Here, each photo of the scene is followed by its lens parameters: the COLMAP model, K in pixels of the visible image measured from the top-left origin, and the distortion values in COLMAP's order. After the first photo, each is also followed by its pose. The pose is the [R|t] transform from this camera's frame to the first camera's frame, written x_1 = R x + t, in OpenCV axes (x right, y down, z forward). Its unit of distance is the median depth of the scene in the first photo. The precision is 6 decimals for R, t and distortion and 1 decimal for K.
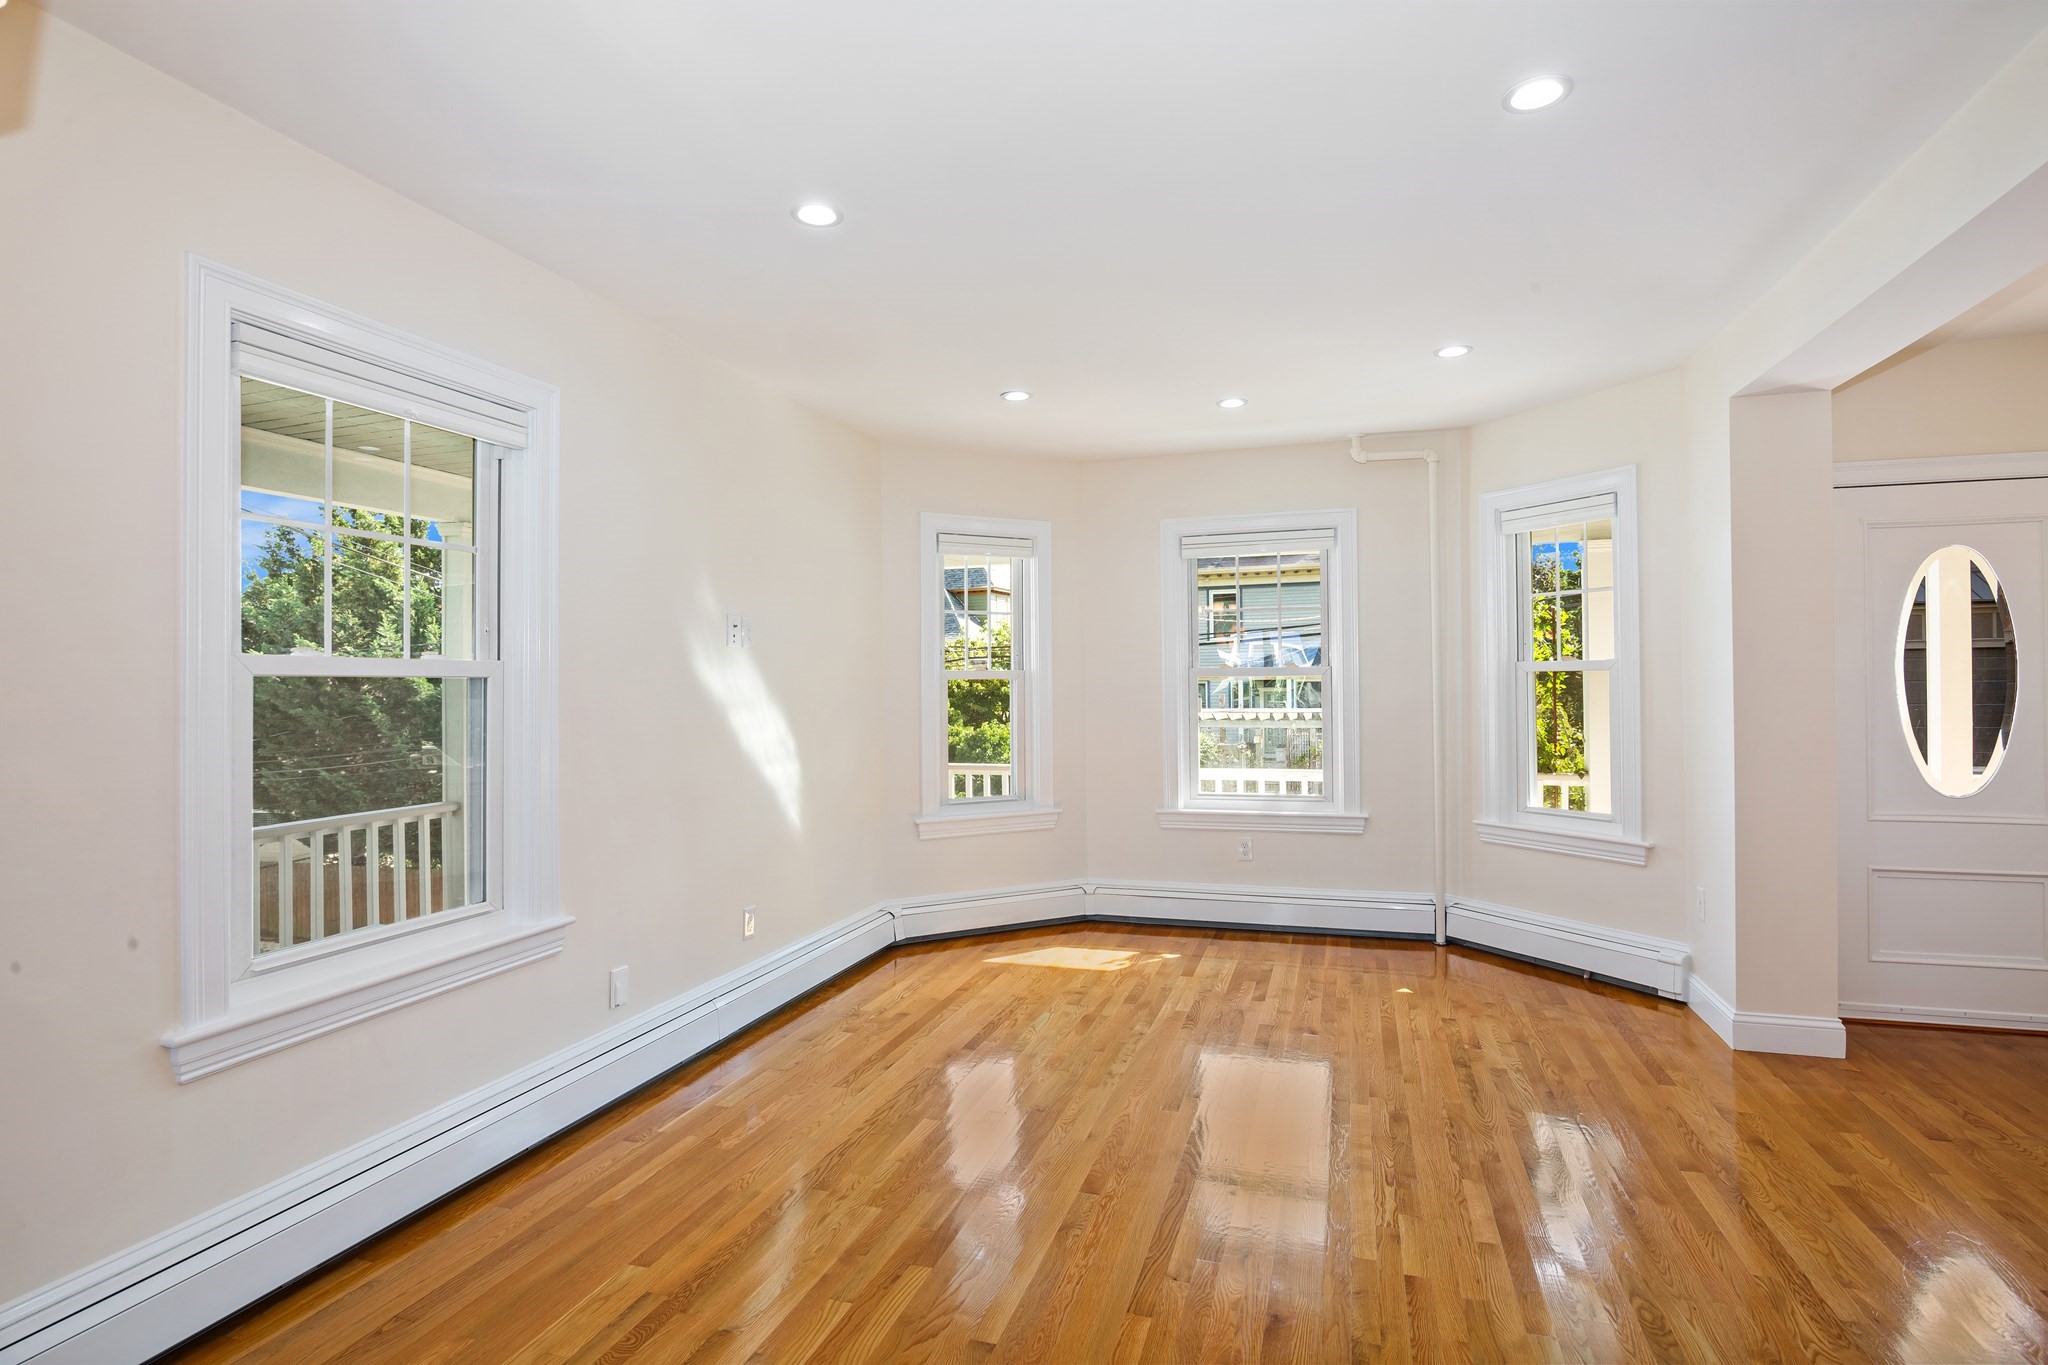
lens RADIAL K [[1005.1, 0, 1020.2], [0, 1005.1, 675.8], [0, 0, 1]] dist [-0.021587, 0.001364]
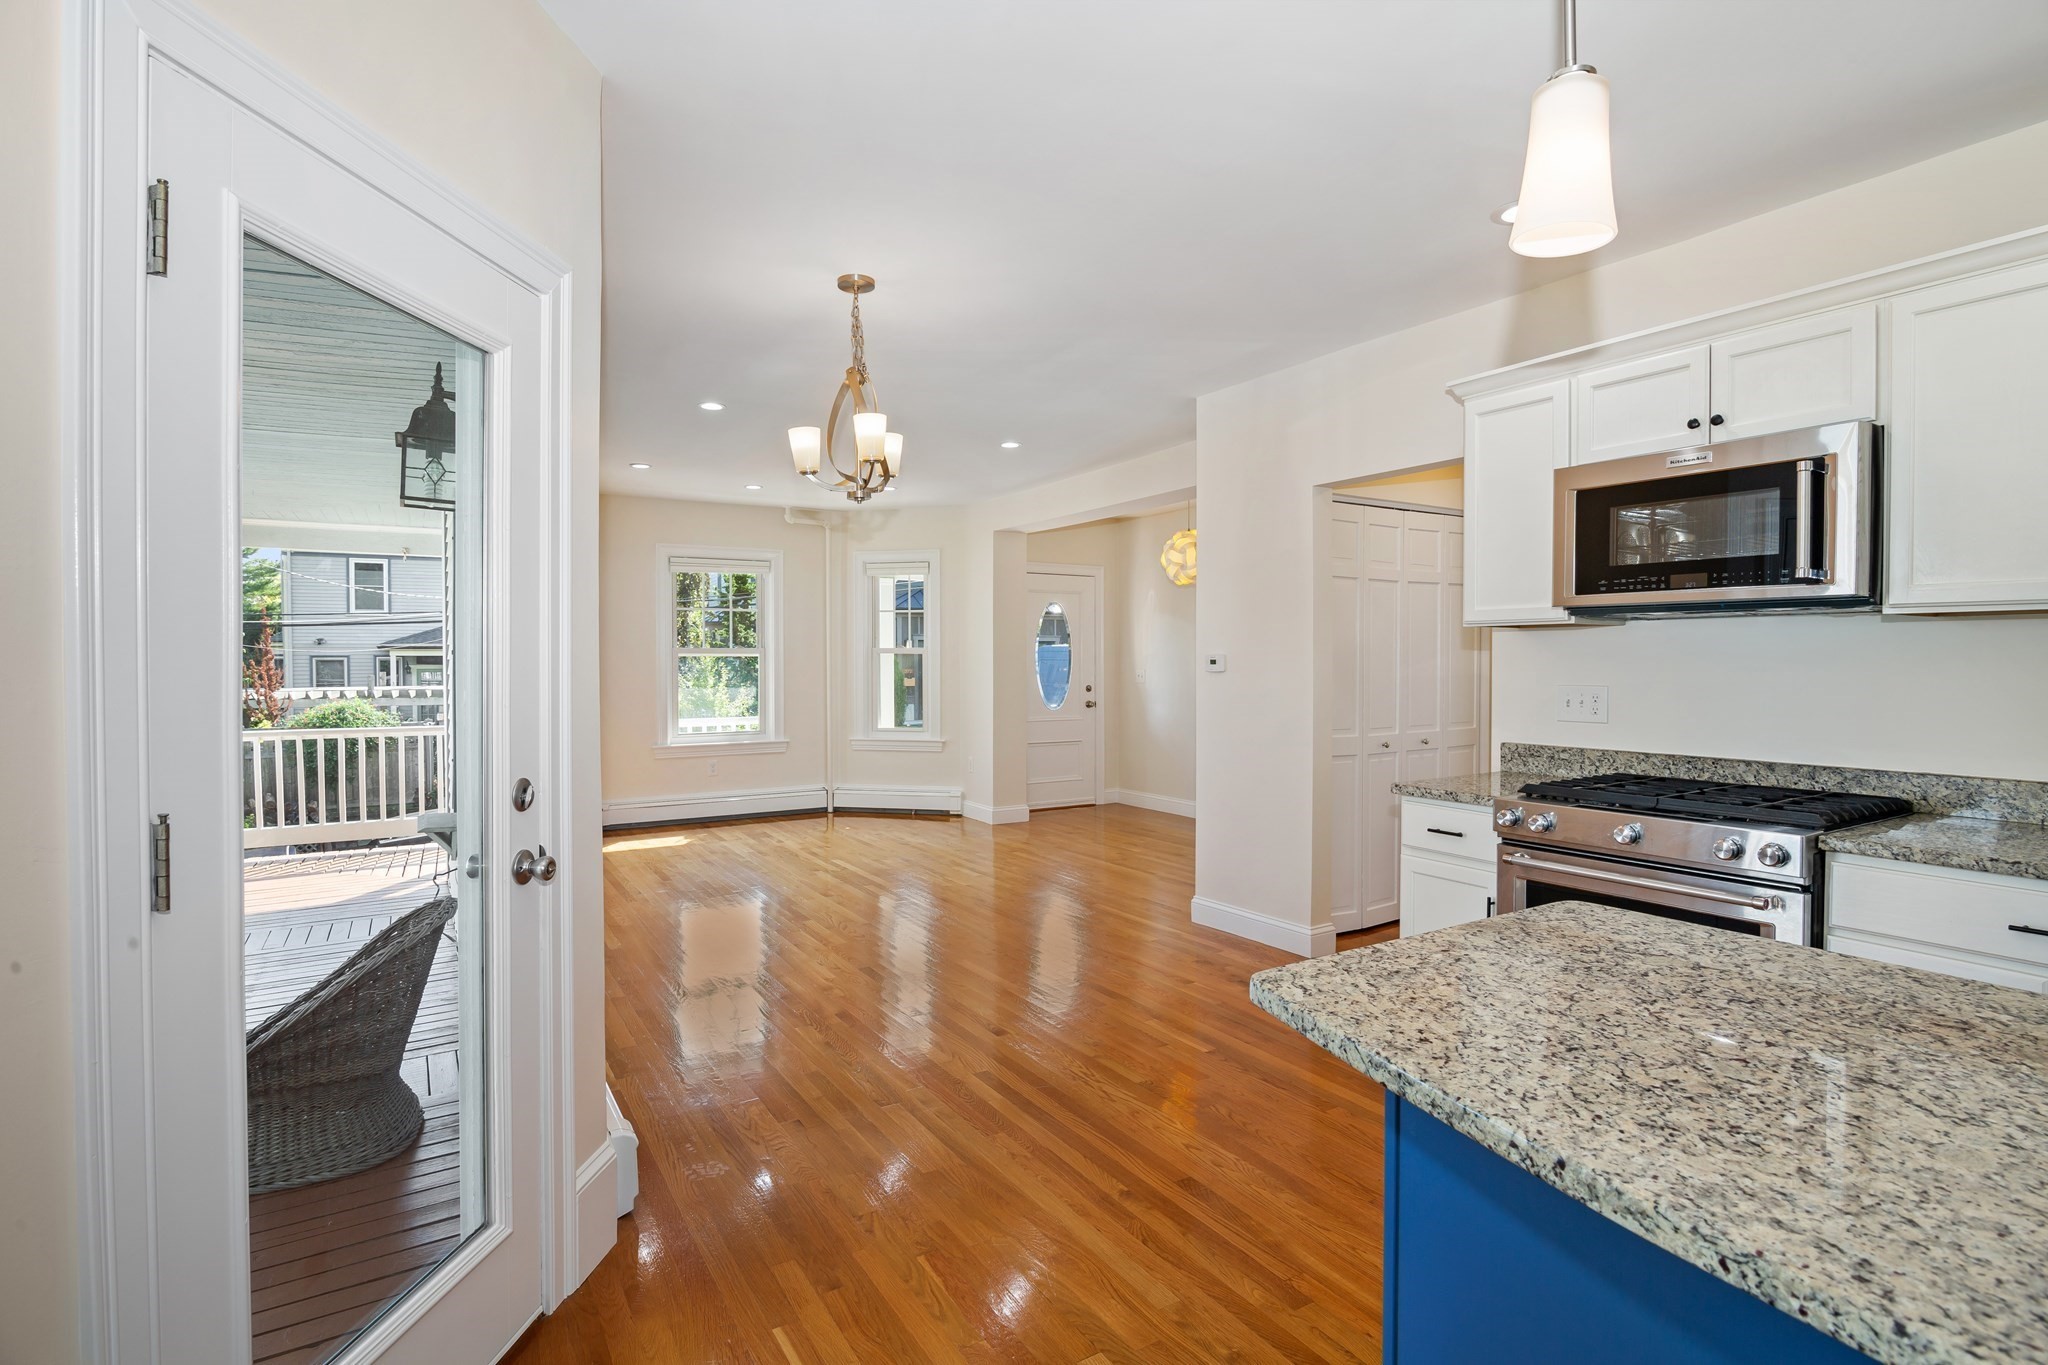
lens RADIAL K [[1005.1, 0, 1020.2], [0, 1005.1, 675.8], [0, 0, 1]] dist [-0.021587, 0.001364]
pose [[0.656091, -0.002271, 0.754678, -0.663051], [-0.013176, 0.999809, 0.014463, 0.005805], [-0.754567, -0.019433, 0.655936, -0.368469]]
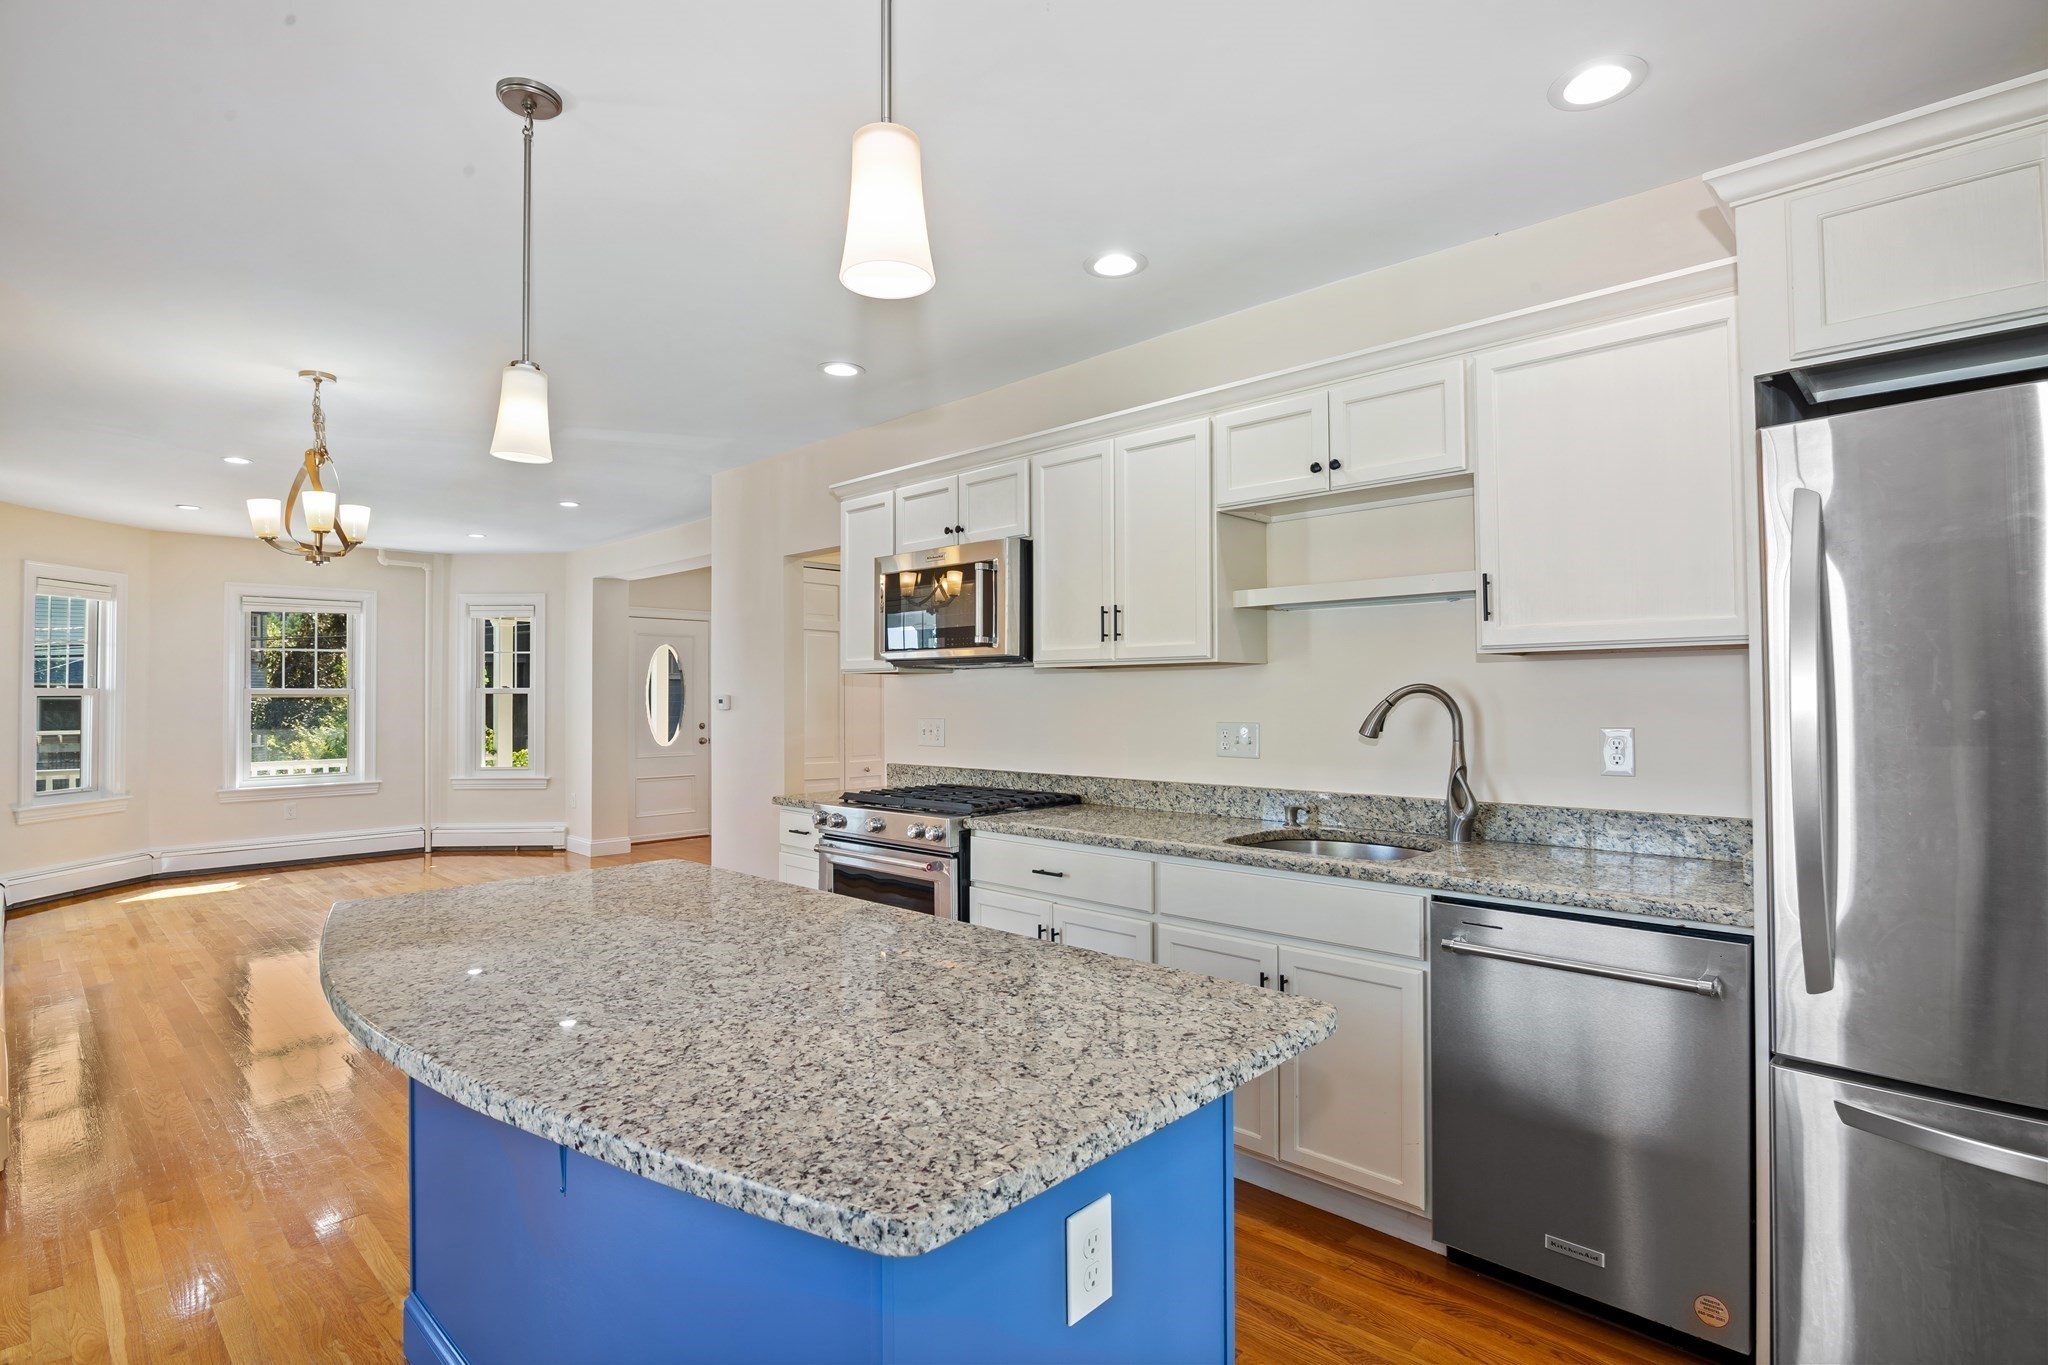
lens RADIAL K [[1005.1, 0, 1020.2], [0, 1005.1, 675.8], [0, 0, 1]] dist [-0.021587, 0.001364]
pose [[0.441050, 0.024600, 0.897145, -0.673494], [-0.006658, 0.999686, -0.024138, 0.000532], [-0.897458, 0.004673, 0.441076, -0.667986]]
